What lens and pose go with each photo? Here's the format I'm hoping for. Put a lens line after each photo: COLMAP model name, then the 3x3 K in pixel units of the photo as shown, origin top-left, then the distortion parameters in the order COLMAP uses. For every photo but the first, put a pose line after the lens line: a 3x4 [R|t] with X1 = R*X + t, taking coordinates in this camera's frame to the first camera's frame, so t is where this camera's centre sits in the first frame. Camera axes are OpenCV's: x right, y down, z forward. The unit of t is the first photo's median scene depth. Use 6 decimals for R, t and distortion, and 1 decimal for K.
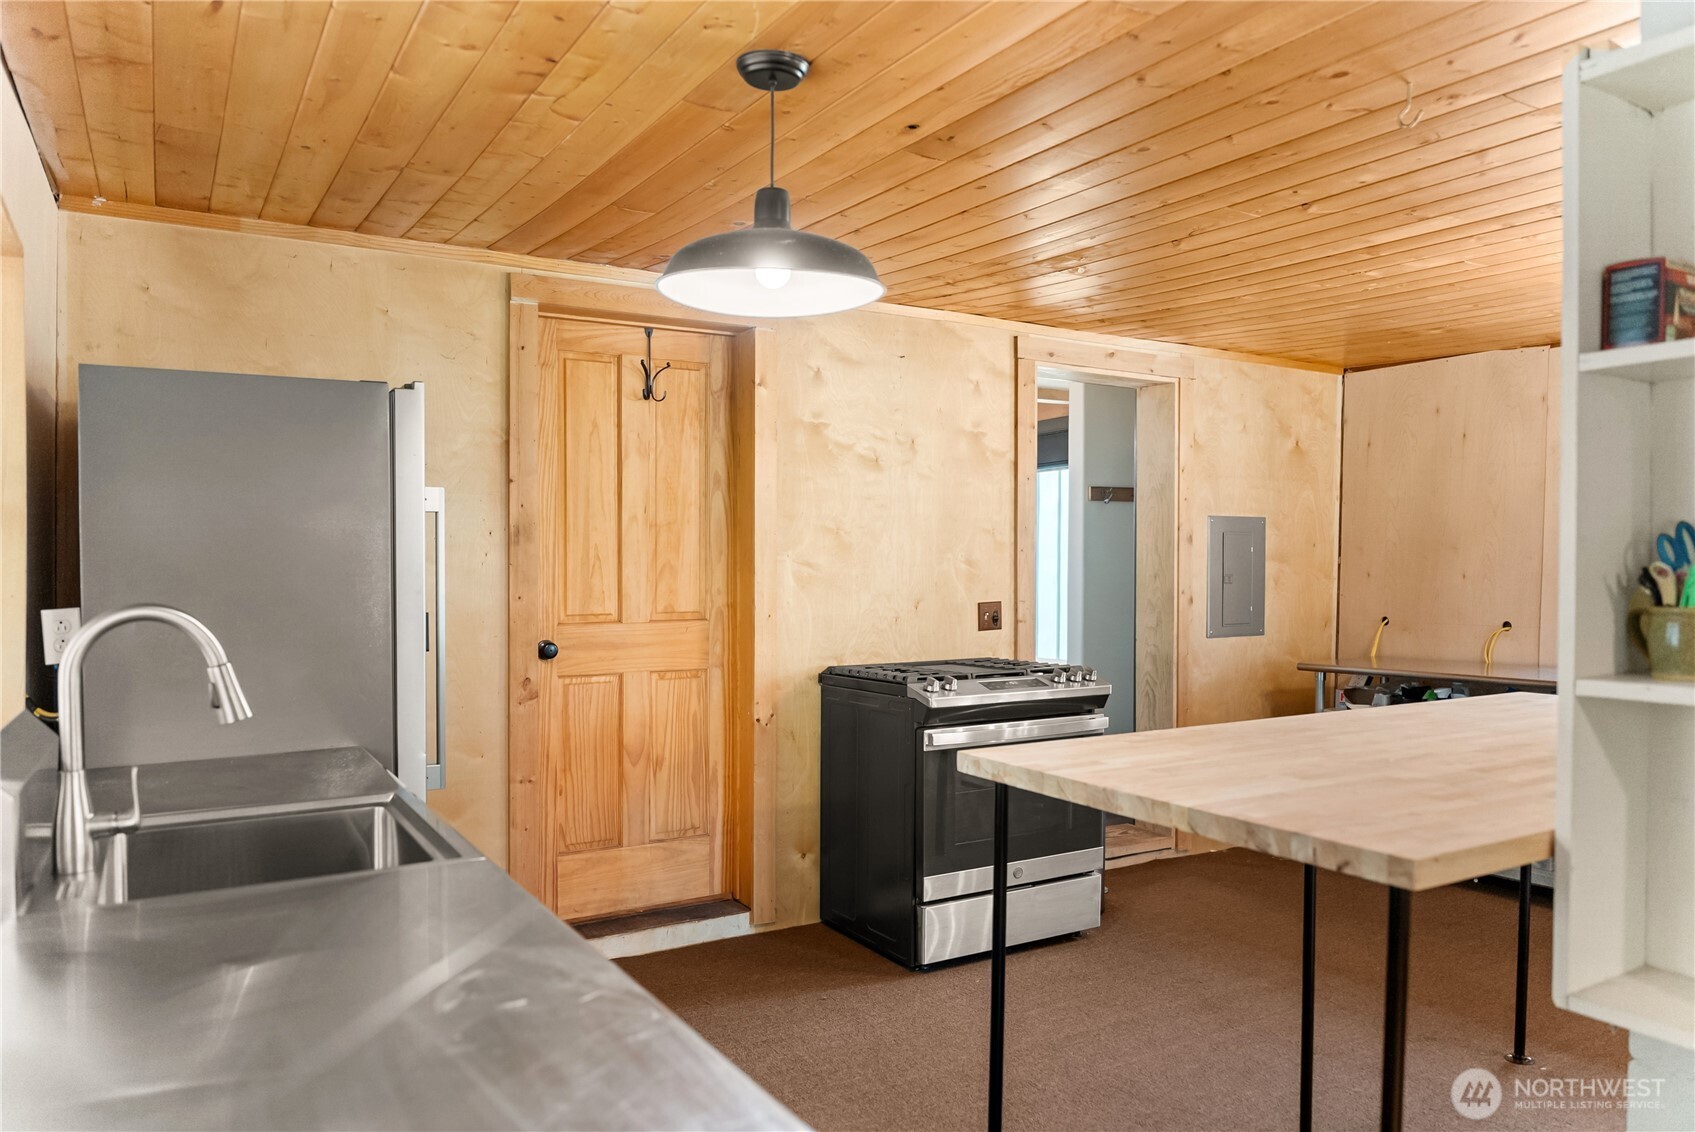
lens RADIAL K [[1166.1, 0, 846.4], [0, 1166.1, 591.3], [0, 0, 1]] dist [-0.006308, -0.003975]
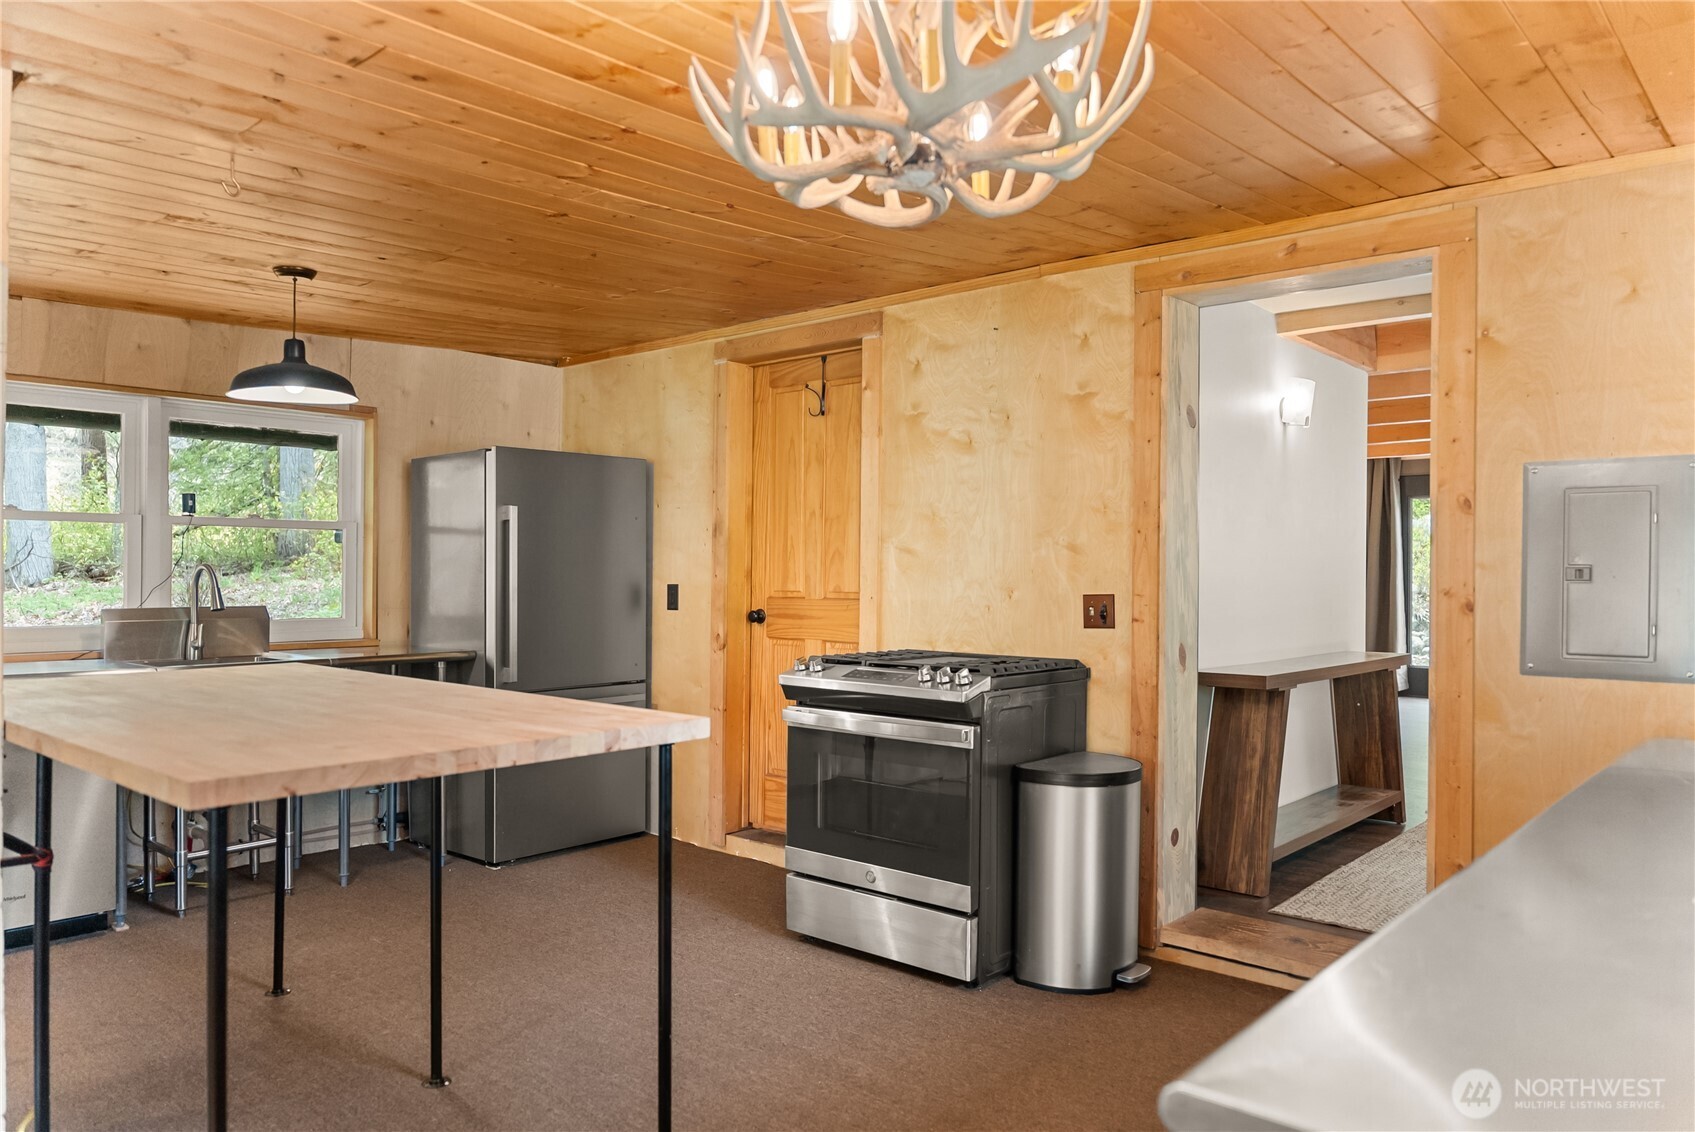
lens RADIAL K [[1157.5, 0, 847.5], [0, 1157.5, 566.0], [0, 0, 1]] dist [-0.005546, 0.001255]
pose [[0.306292, 0.001281, -0.951937, 0.908362], [-0.027971, 0.999579, -0.007655, 0.000154], [0.951526, 0.028971, 0.306199, 0.610849]]
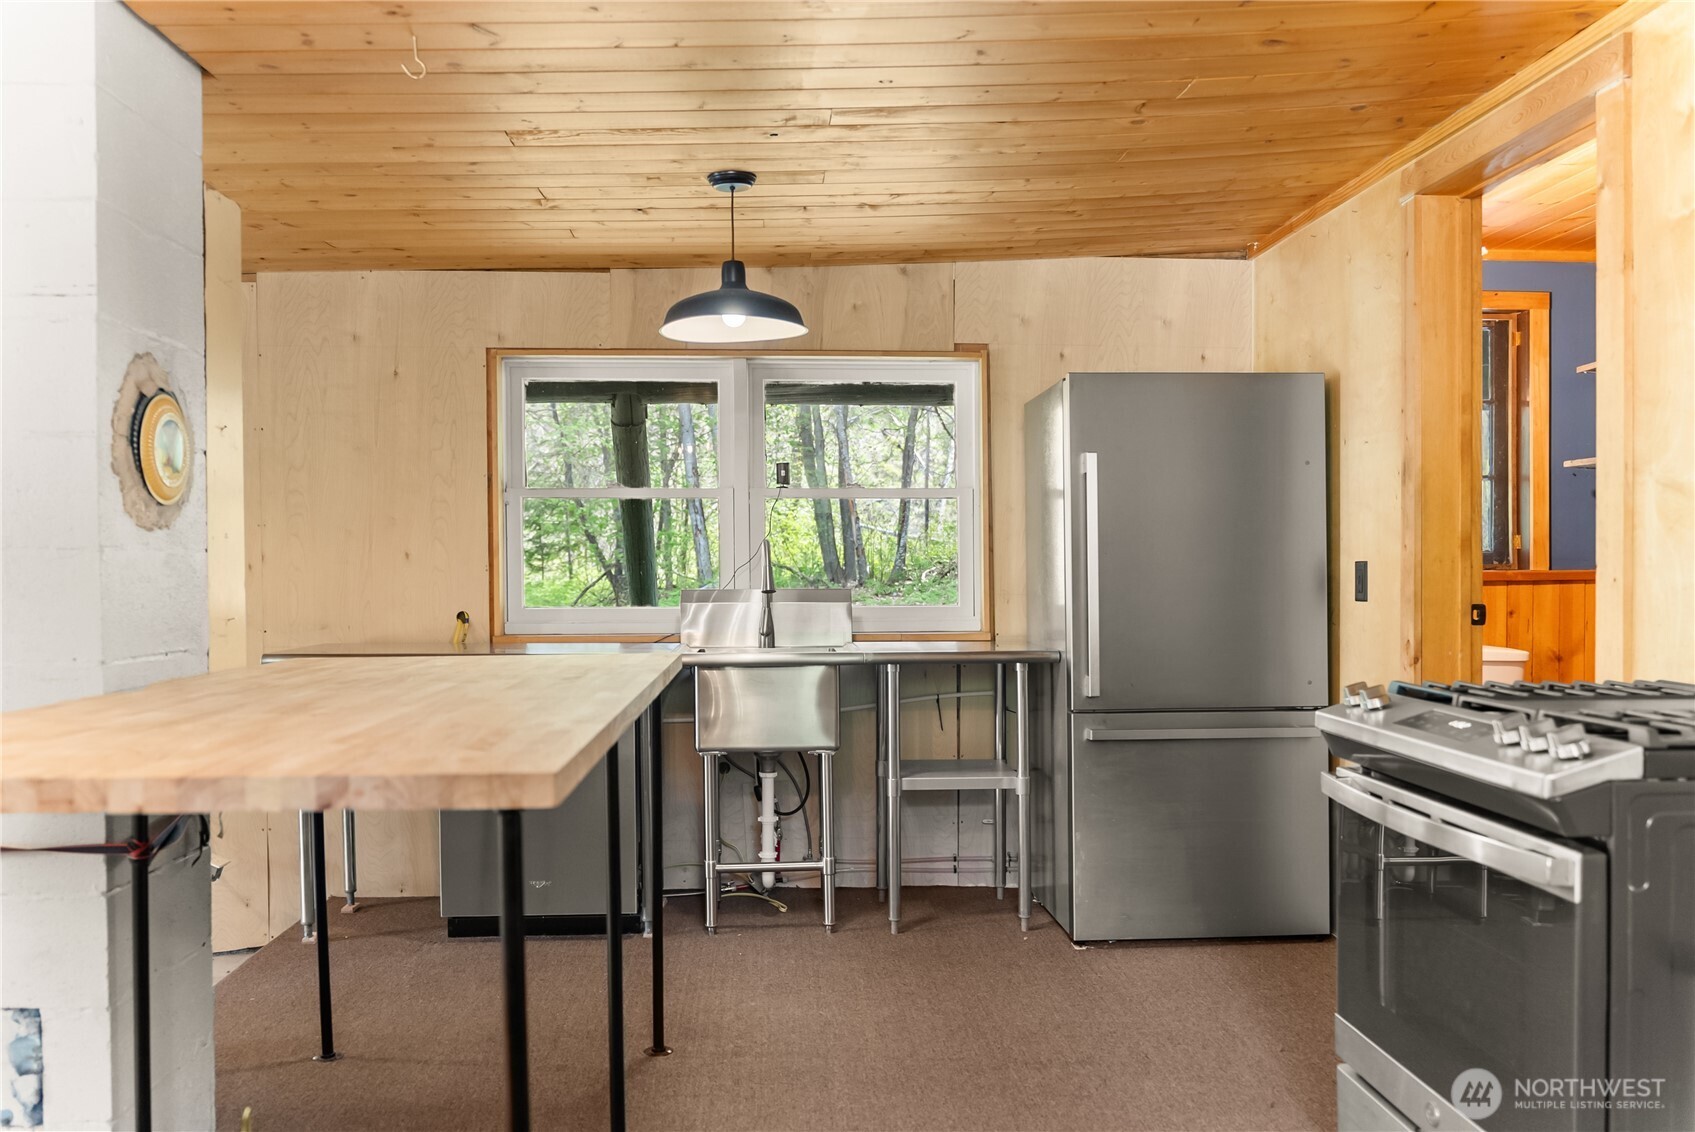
lens RADIAL K [[1333.4, 0, 846.0], [0, 1333.4, 569.0], [0, 0, 1]] dist [0.005973, -0.005985]
pose [[-0.464232, 0.009425, -0.885663, 0.661642], [-0.014476, 0.999729, 0.018227, 0.008950], [0.885595, 0.021283, -0.463970, 0.917180]]
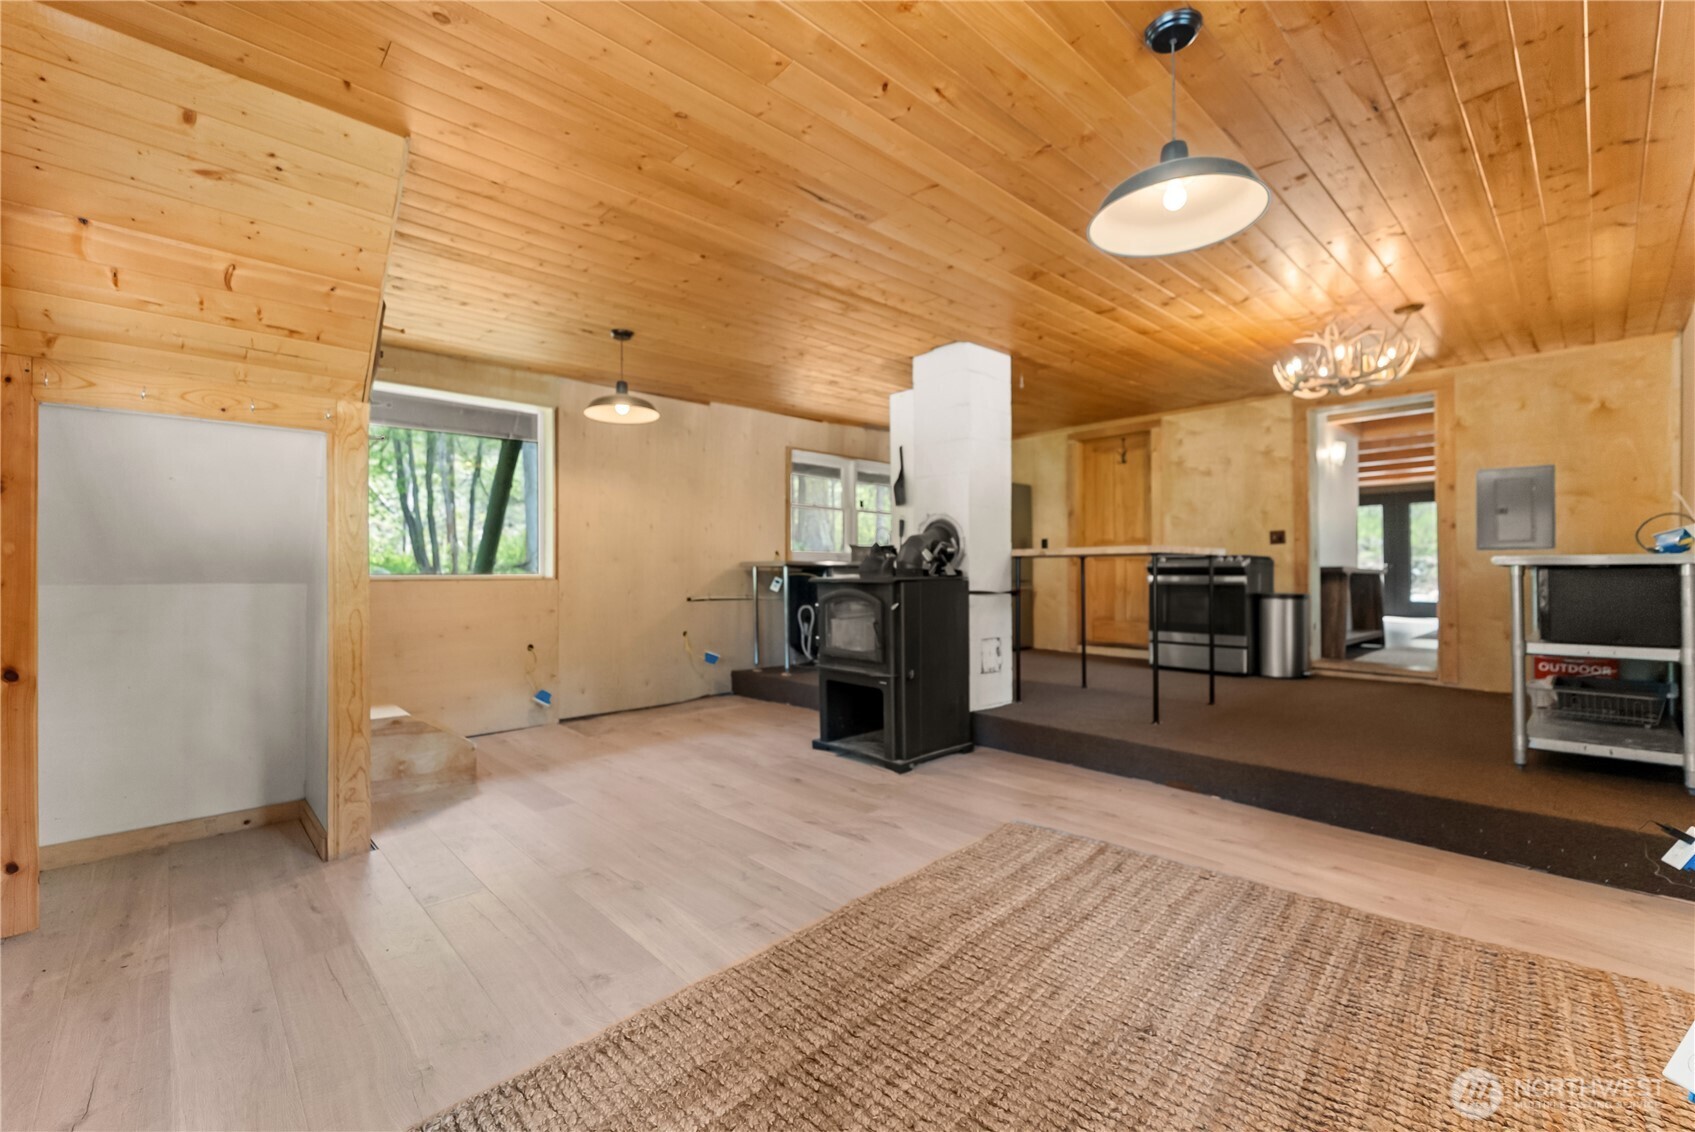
lens RADIAL K [[716.8, 0, 849.9], [0, 716.8, 567.8], [0, 0, 1]] dist [0.003369, 0.000140]
pose [[0.214206, -0.004646, -0.976777, 1.279729], [-0.022212, 0.999707, -0.009626, 0.110323], [0.976536, 0.023758, 0.214040, -0.012276]]
